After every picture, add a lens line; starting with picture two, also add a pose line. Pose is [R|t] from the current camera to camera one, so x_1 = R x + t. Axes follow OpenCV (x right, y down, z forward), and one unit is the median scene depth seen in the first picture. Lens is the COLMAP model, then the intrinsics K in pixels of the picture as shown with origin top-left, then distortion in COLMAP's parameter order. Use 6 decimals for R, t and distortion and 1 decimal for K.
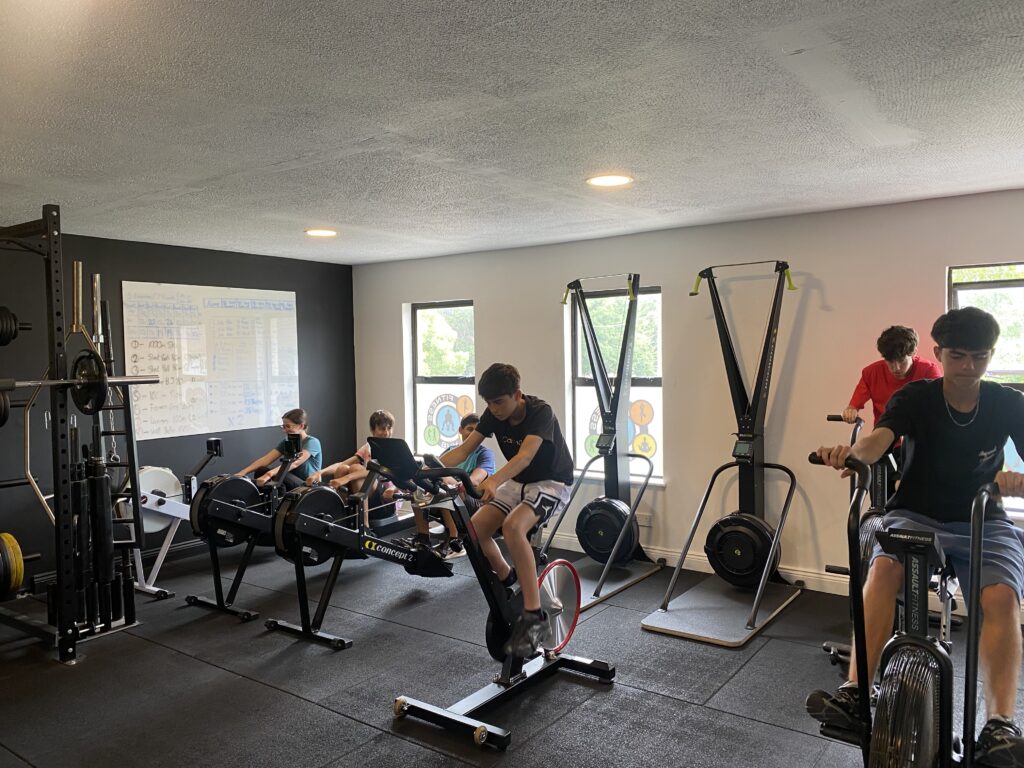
lens RADIAL K [[776.3, 0, 489.8], [0, 776.3, 373.1], [0, 0, 1]] dist [0.032362, -0.032263]
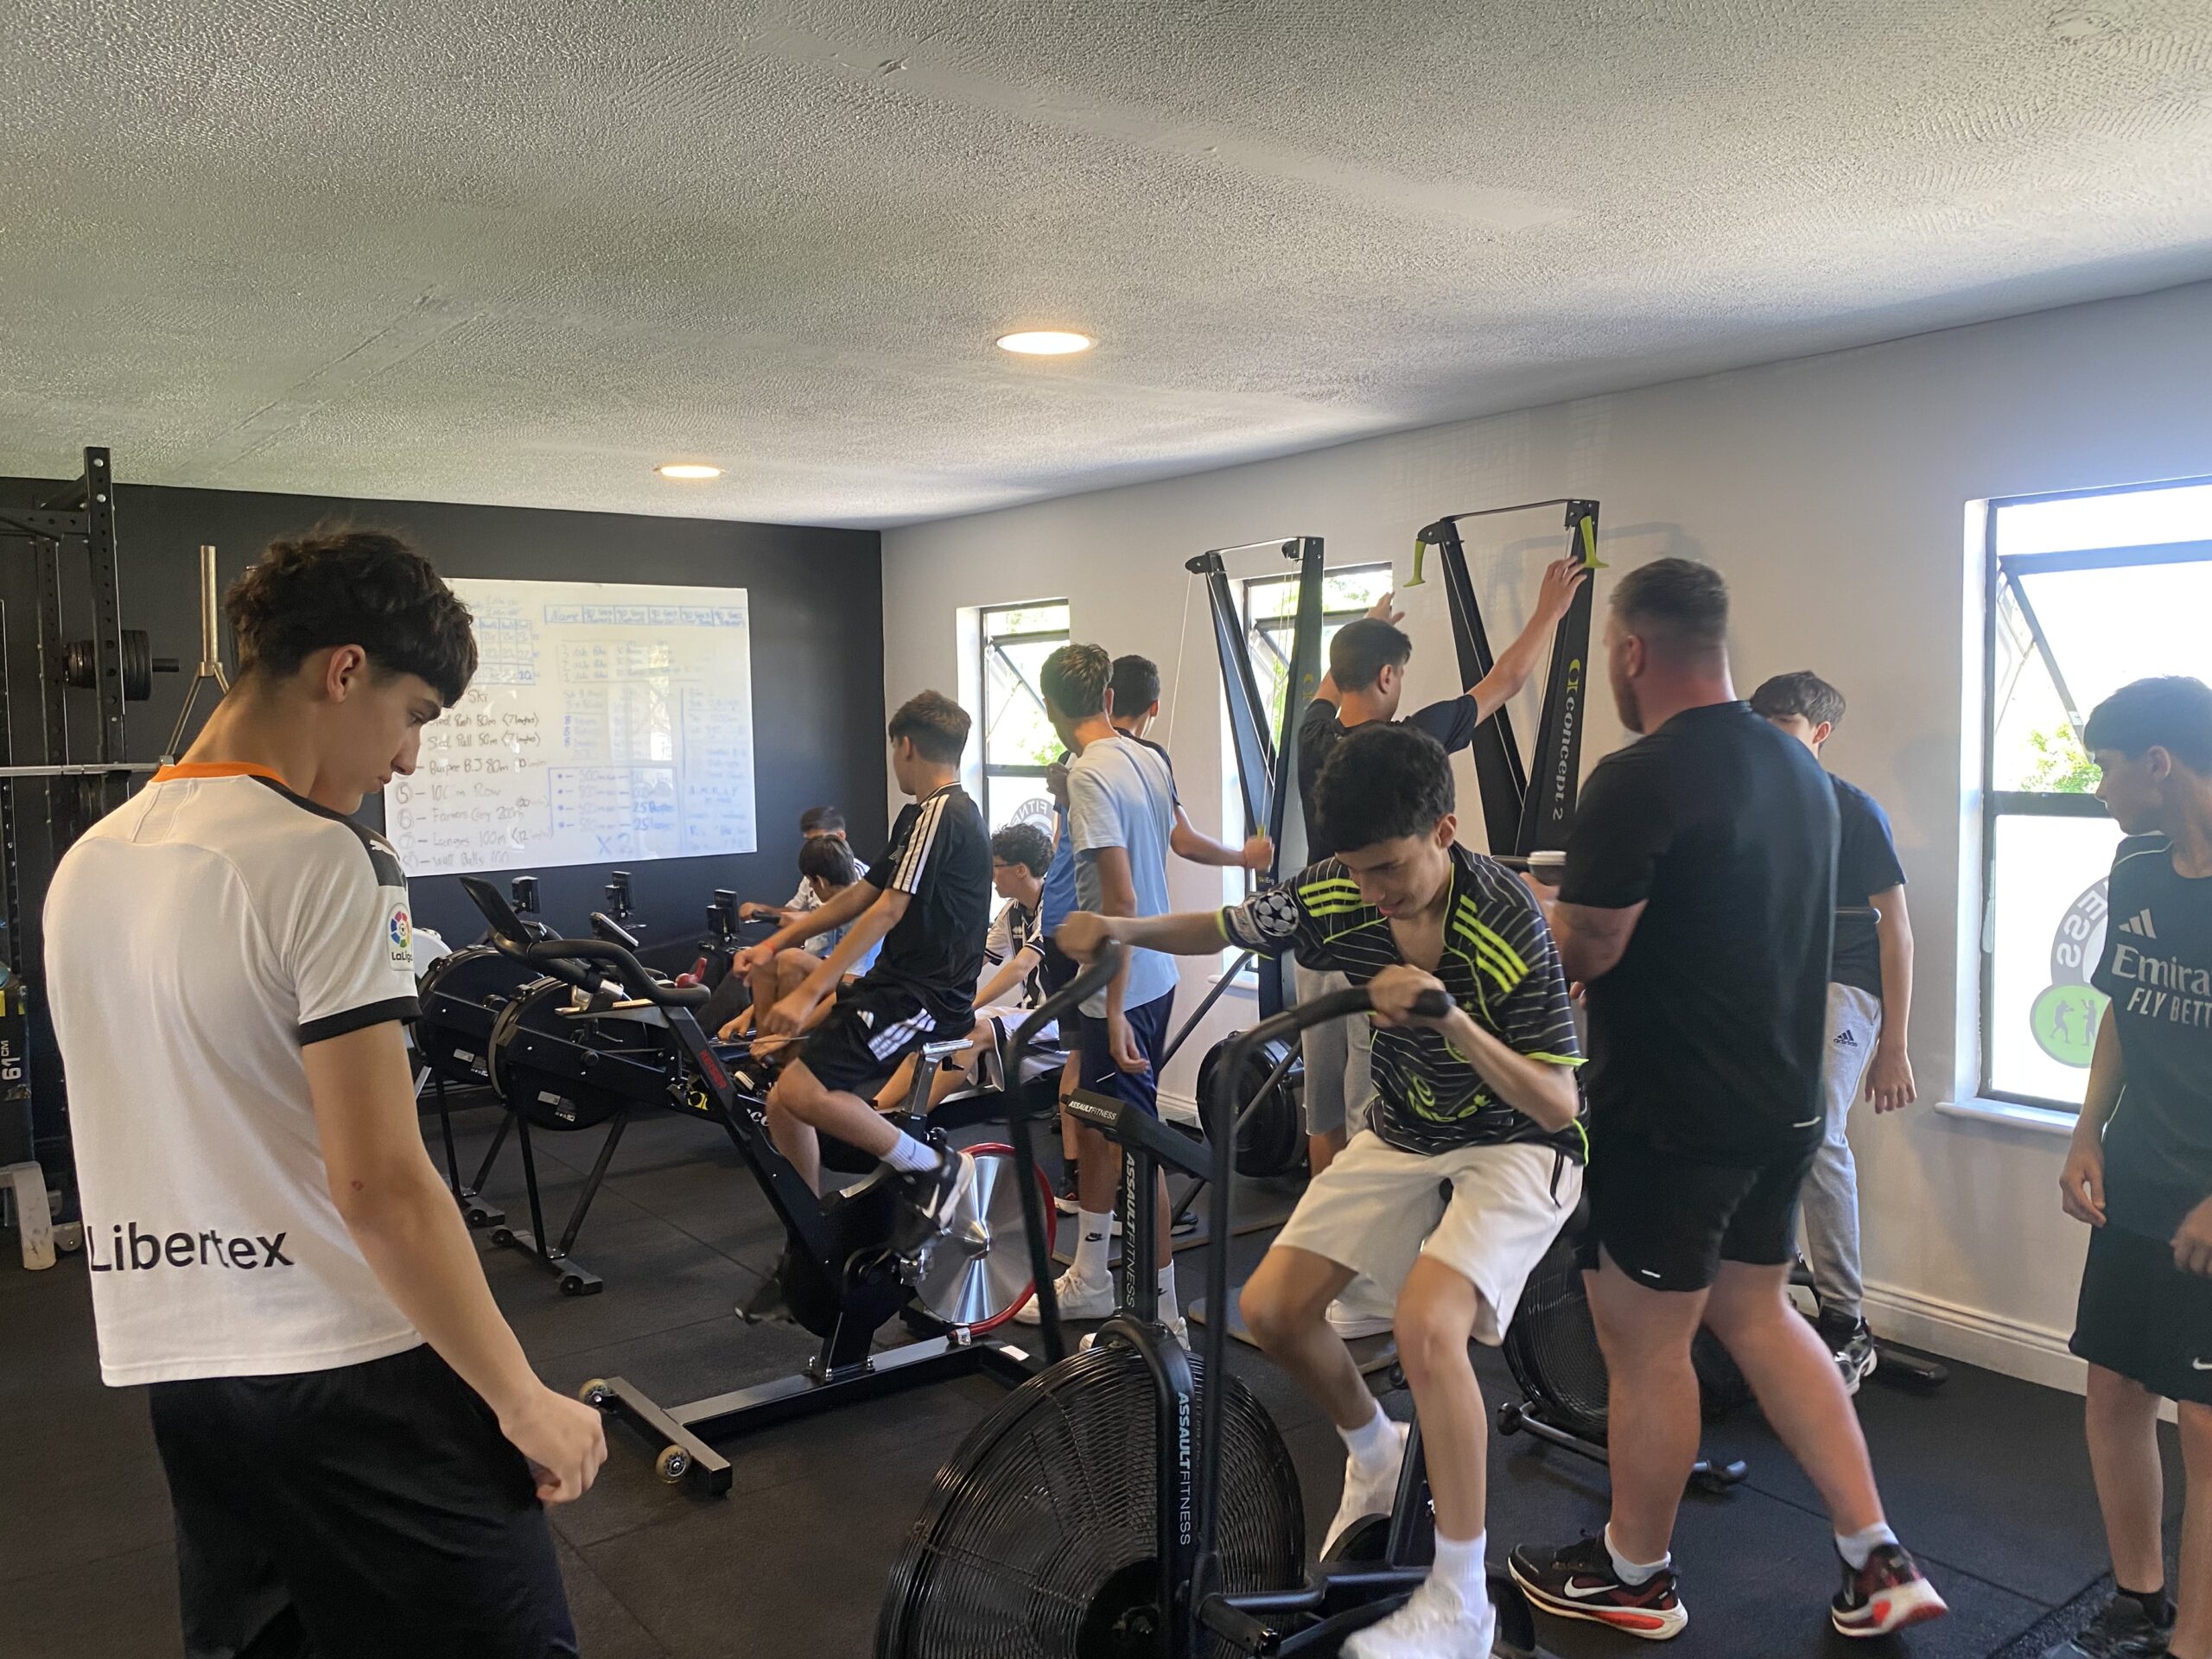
lens RADIAL K [[1677.0, 0, 1091.8], [0, 1677.0, 834.9], [0, 0, 1]] dist [0.032362, -0.032263]
pose [[0.962389, 0.019296, -0.270990, 0.293344], [-0.005426, 0.998641, 0.051838, -0.003891], [0.271622, -0.048418, 0.961185, 0.017767]]
